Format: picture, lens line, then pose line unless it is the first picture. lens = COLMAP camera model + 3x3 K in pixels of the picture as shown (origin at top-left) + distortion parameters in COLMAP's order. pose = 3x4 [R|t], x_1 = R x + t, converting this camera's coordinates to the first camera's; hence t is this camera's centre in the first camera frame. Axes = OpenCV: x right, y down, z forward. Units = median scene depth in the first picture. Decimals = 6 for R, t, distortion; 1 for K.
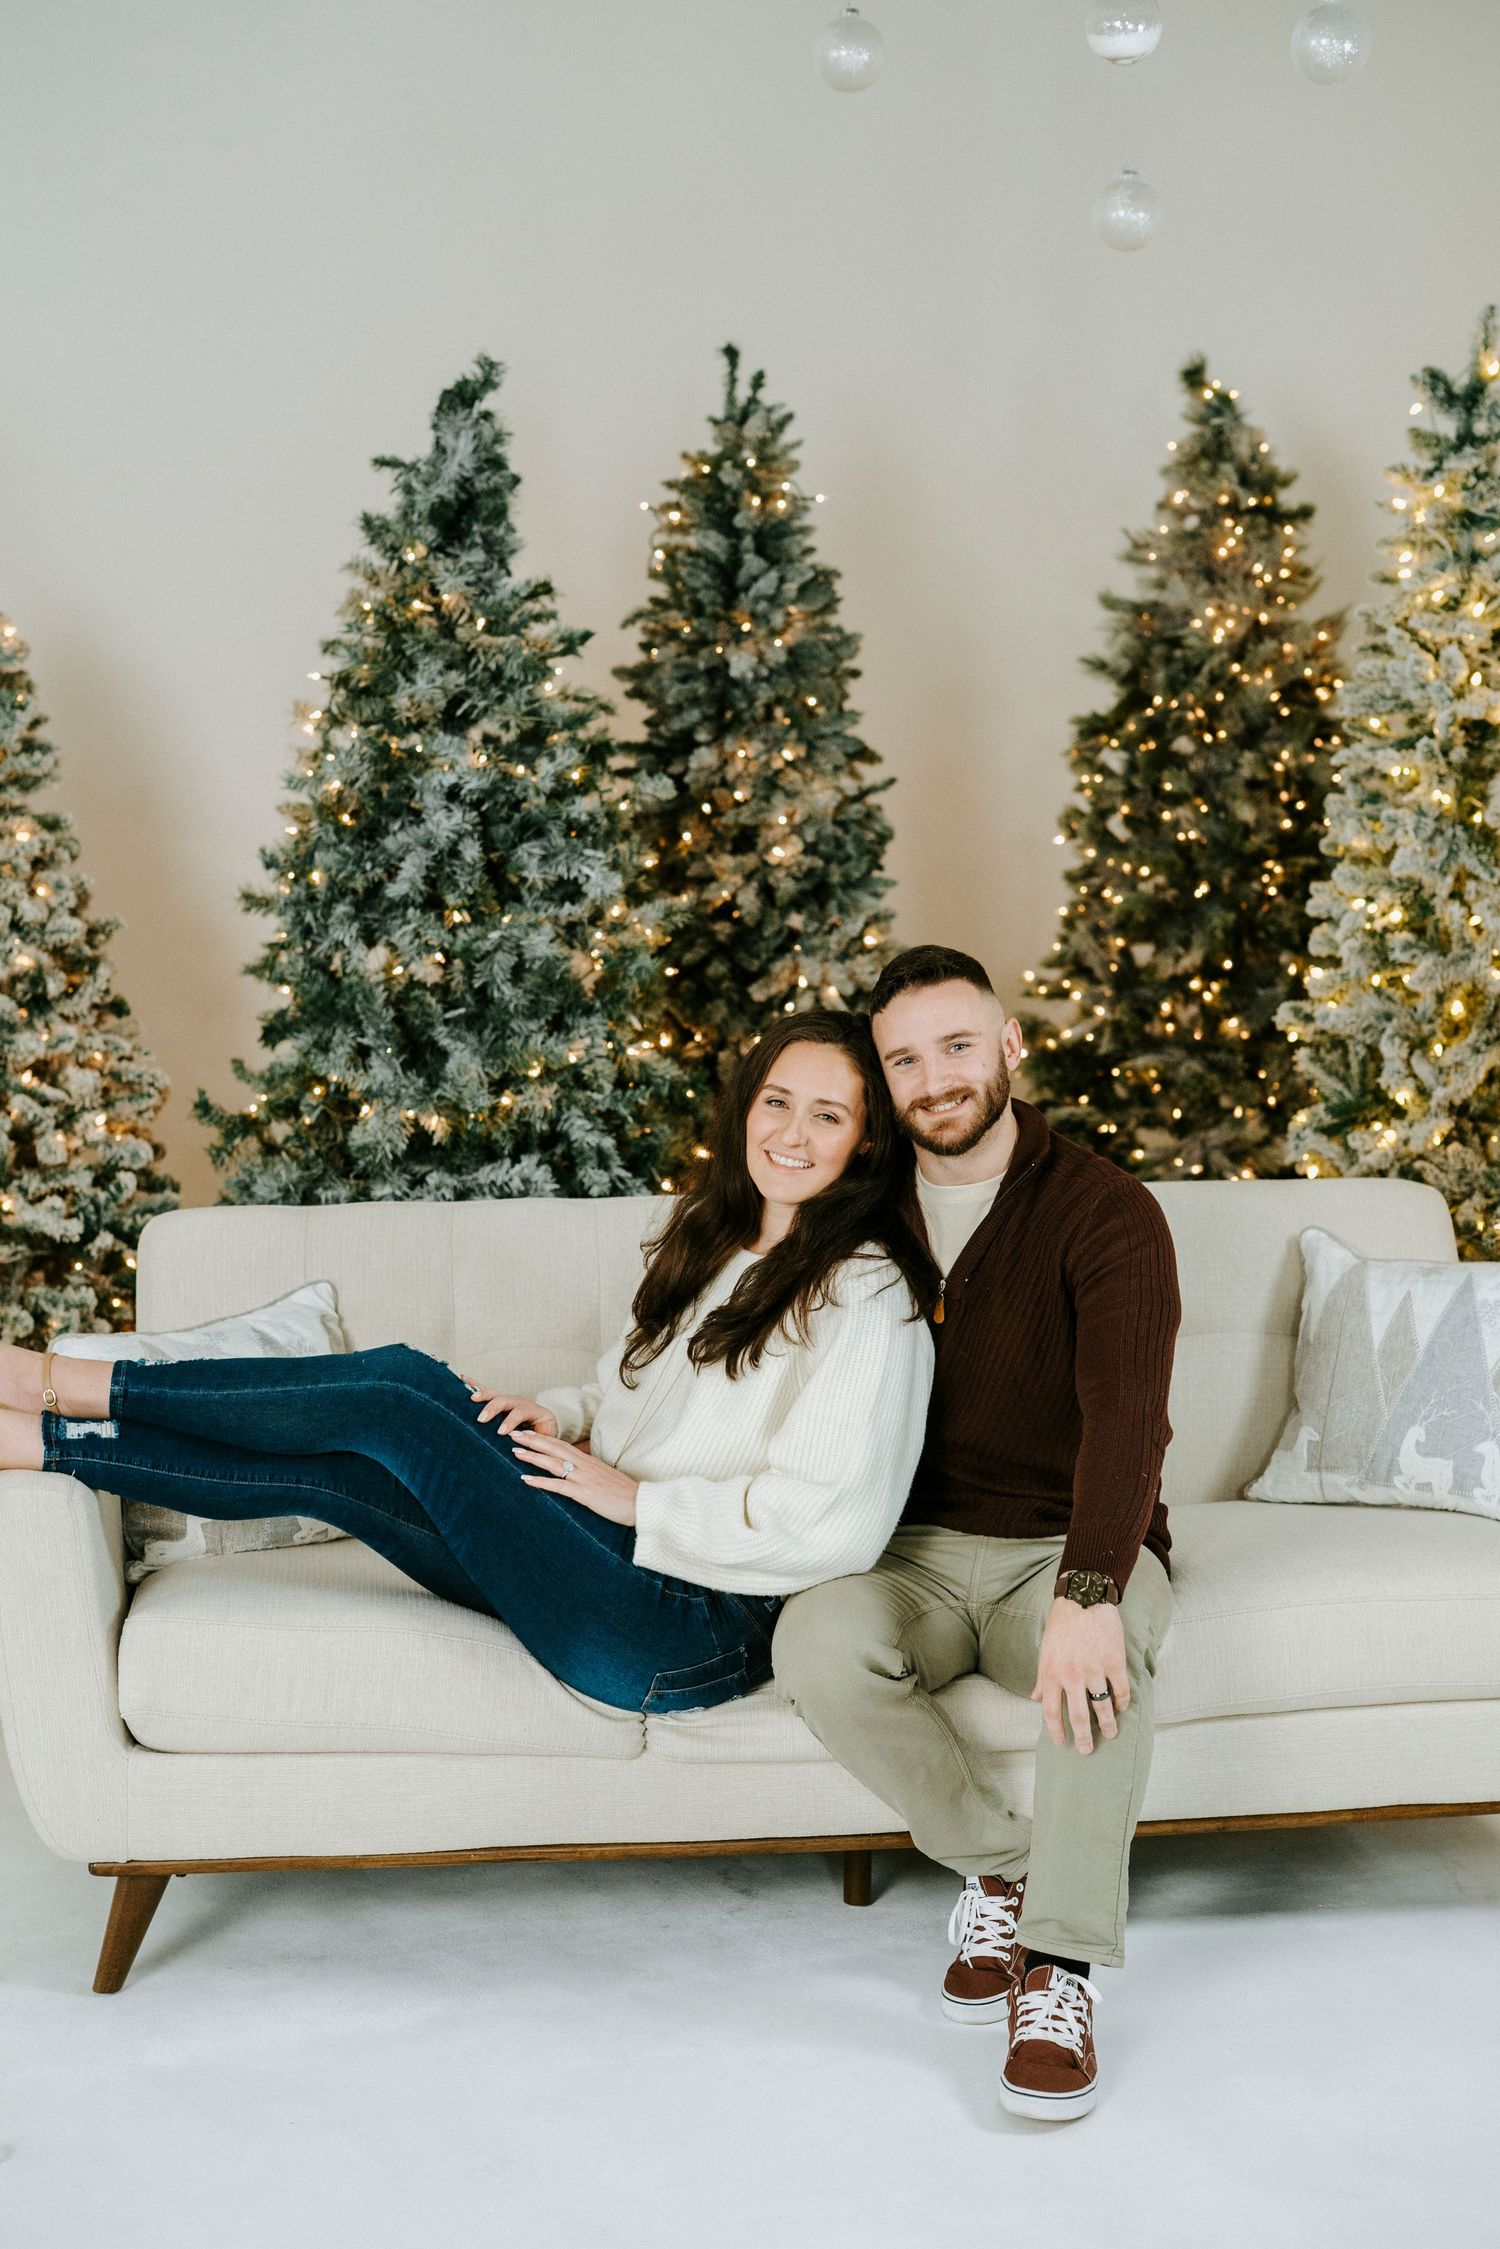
lens RADIAL K [[3443.8, 0, 753.8], [0, 3443.8, 1130.0], [0, 0, 1]] dist [-0.045157, 0.361655]
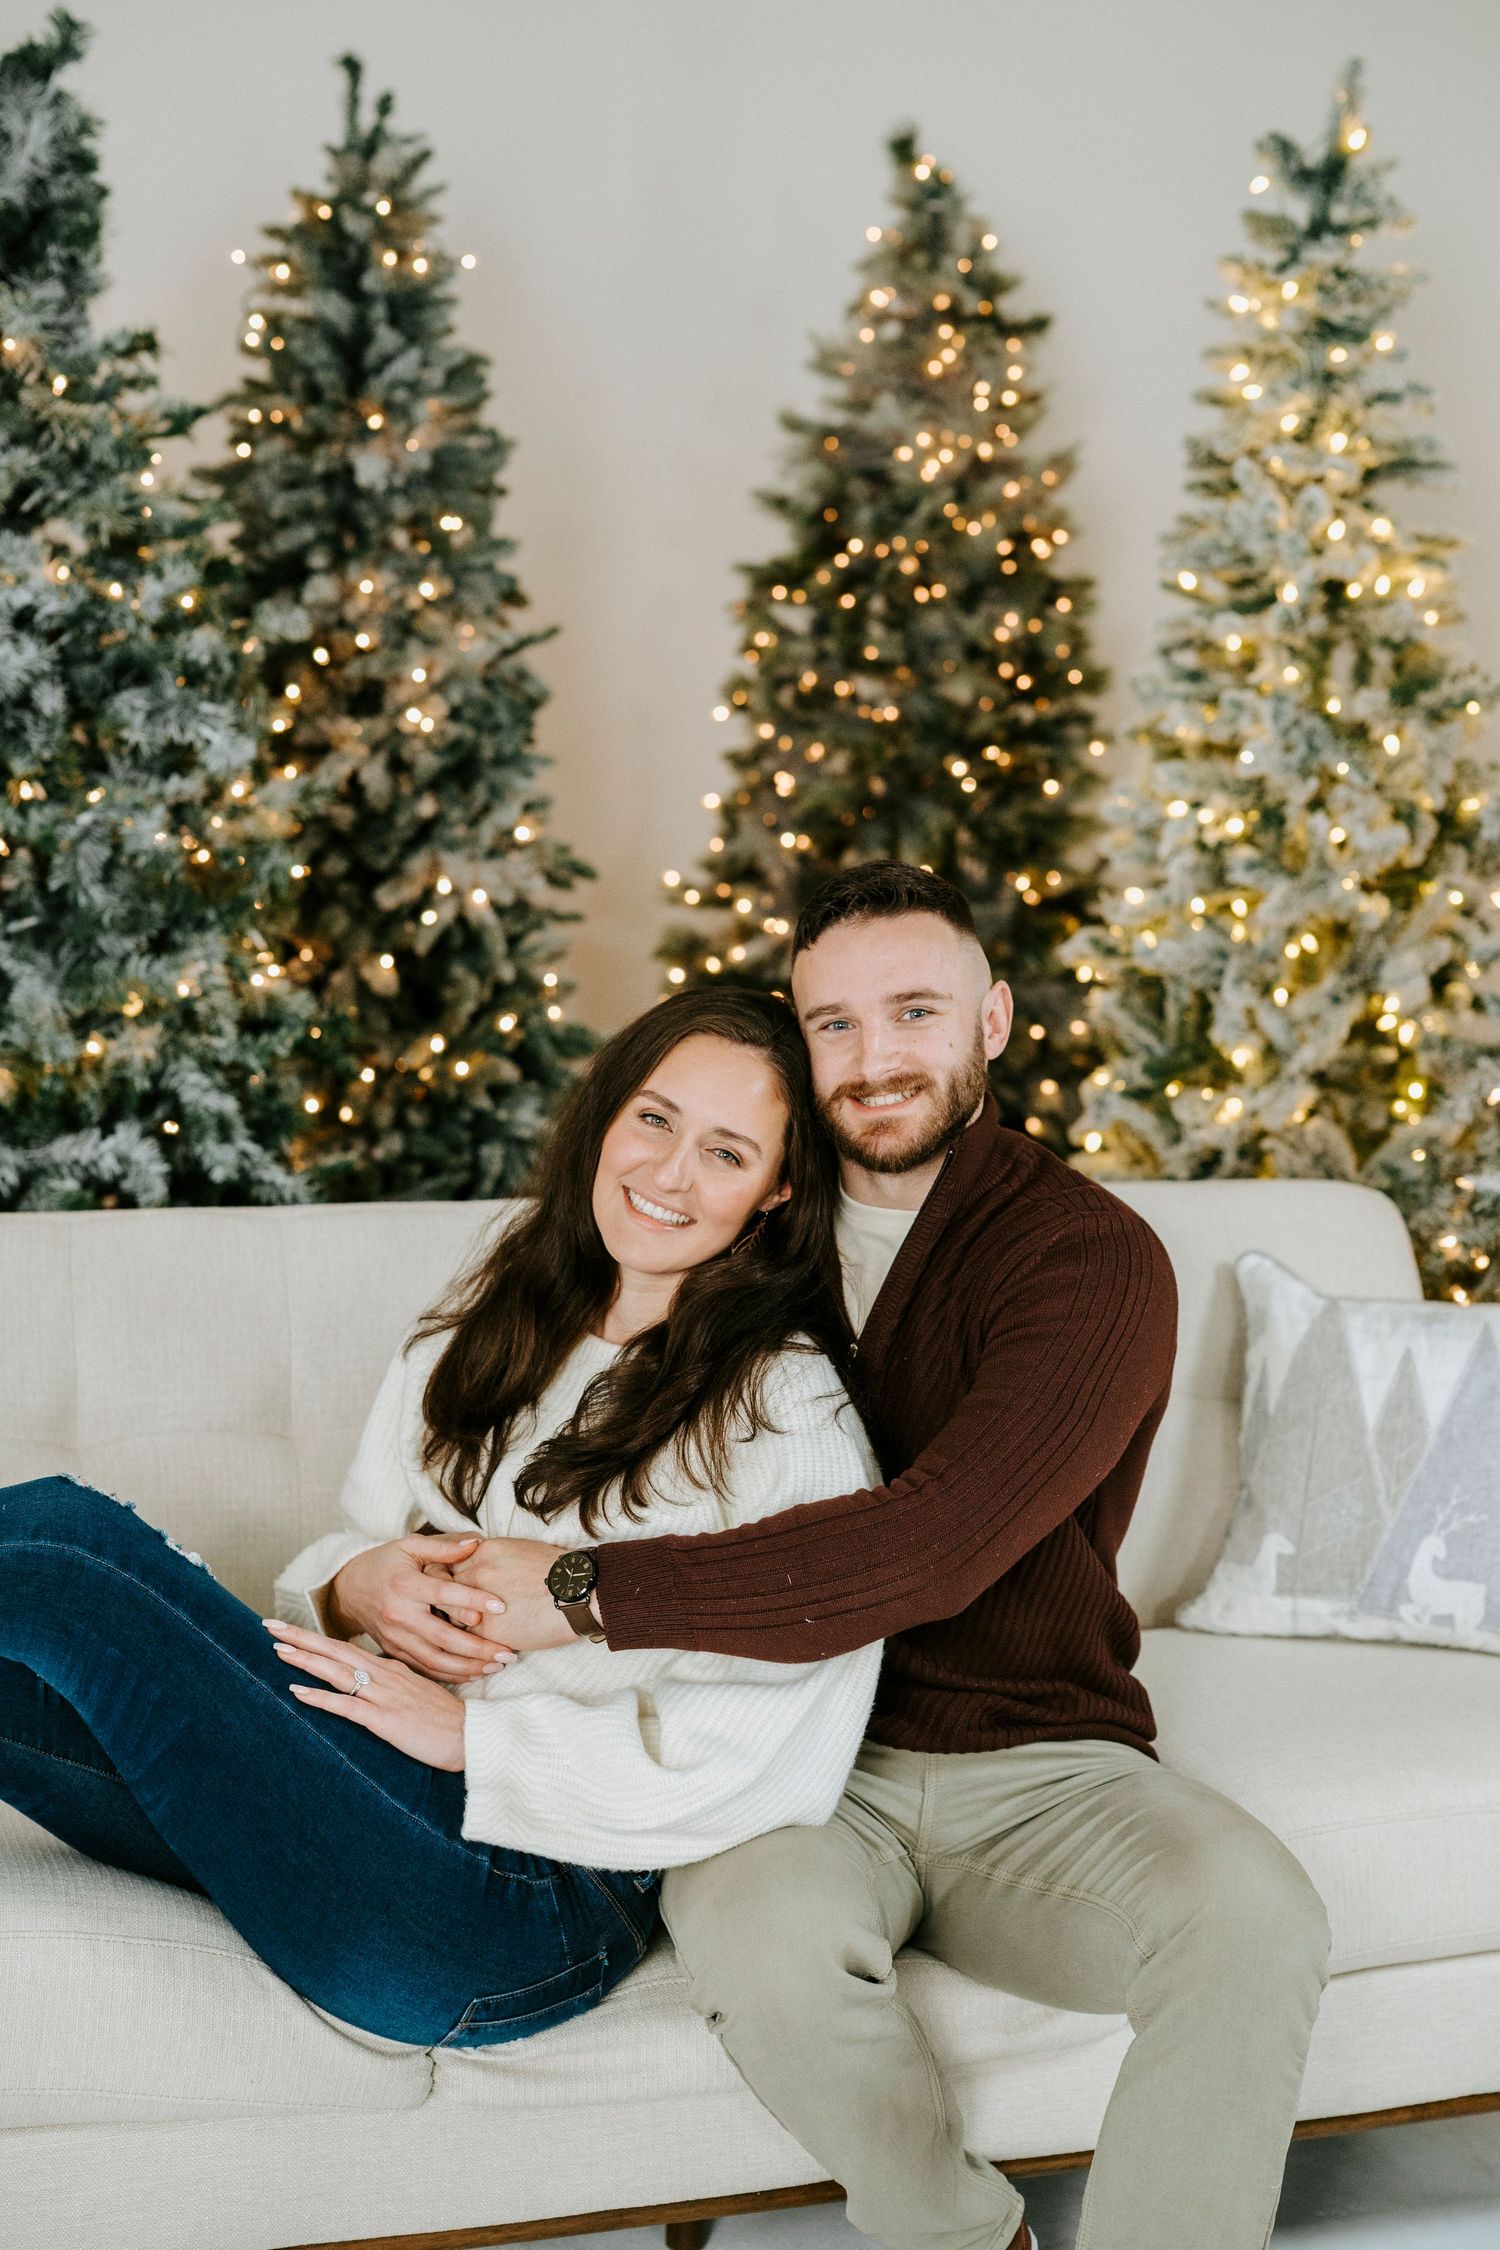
lens RADIAL K [[3323.8, 0, 809.8], [0, 3323.8, 1093.4], [0, 0, 1]] dist [-0.023227, 0.218667]
pose [[0.976349, 0.012466, 0.215843, -0.072545], [-0.018898, 0.999436, 0.027761, -0.020288], [-0.215375, -0.031184, 0.976033, 0.273992]]
